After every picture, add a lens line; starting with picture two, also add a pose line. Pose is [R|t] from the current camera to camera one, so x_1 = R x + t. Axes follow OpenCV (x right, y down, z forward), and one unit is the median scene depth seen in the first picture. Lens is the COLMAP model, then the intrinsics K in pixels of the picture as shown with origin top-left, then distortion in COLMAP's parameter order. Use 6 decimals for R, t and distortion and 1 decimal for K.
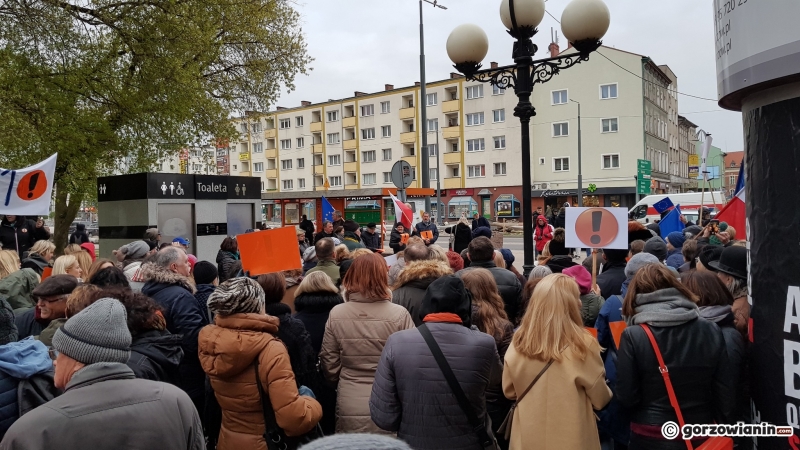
lens RADIAL K [[623.4, 0, 401.0], [0, 623.4, 219.9], [0, 0, 1]] dist [0.078187, -0.134741]
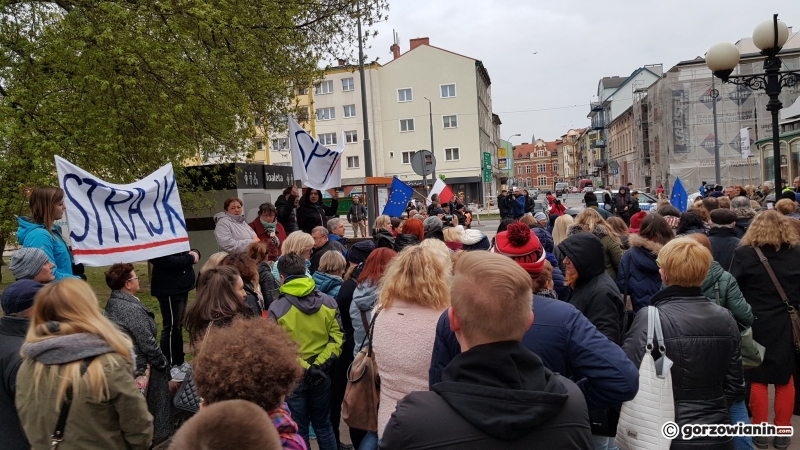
lens RADIAL K [[623.4, 0, 401.0], [0, 623.4, 219.9], [0, 0, 1]] dist [0.078187, -0.134741]
pose [[0.939066, -0.045405, 0.340724, -0.564419], [0.043091, 0.998968, 0.014360, 0.013506], [-0.341025, 0.001197, 0.940054, -0.025395]]
